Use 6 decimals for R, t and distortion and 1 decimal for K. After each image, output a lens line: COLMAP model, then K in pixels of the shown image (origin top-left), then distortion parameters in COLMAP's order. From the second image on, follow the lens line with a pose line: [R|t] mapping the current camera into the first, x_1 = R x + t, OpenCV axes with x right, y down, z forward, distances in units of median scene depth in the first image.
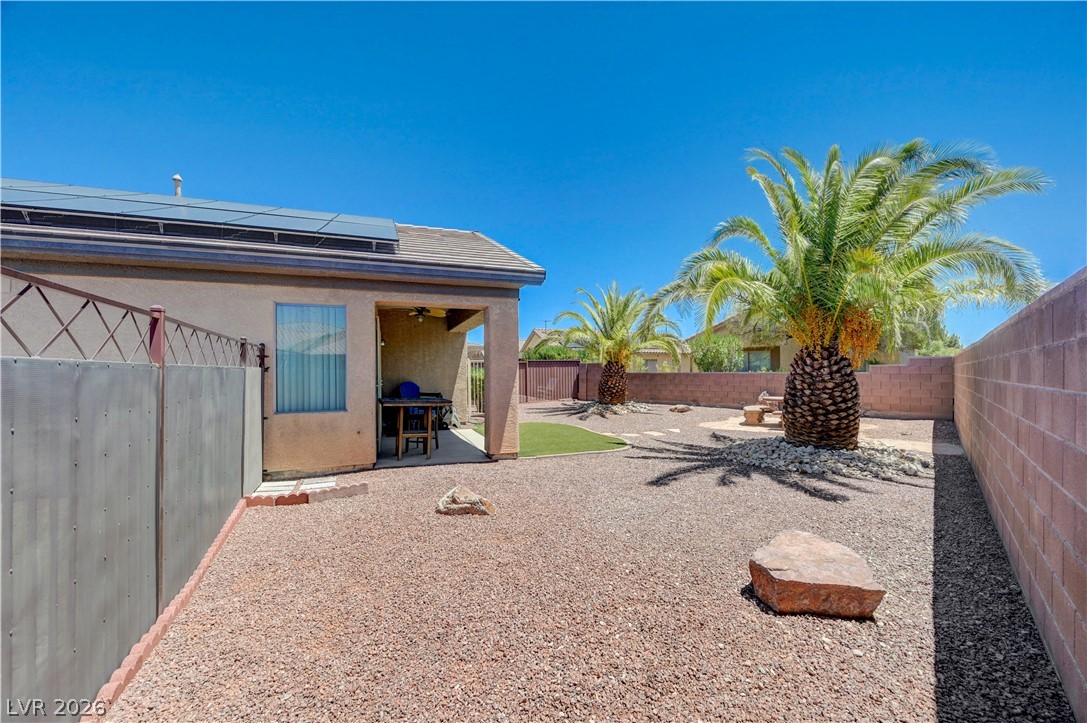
lens RADIAL K [[432.4, 0, 542.8], [0, 432.4, 369.9], [0, 0, 1]] dist [-0.002417, -0.000633]
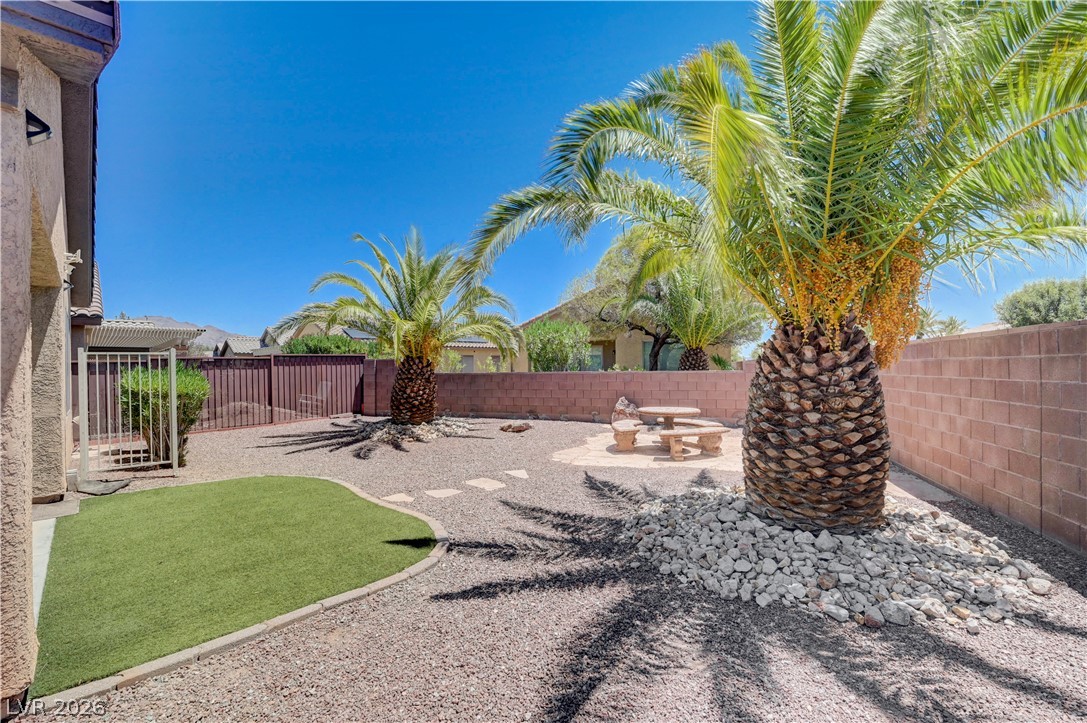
lens RADIAL K [[474.4, 0, 547.6], [0, 474.4, 369.0], [0, 0, 1]] dist [-0.001003, -0.000121]
pose [[0.912463, -0.006516, 0.409108, 0.057692], [0.005243, 0.999977, 0.004233, -0.002781], [-0.409126, -0.001717, 0.912476, 0.289755]]
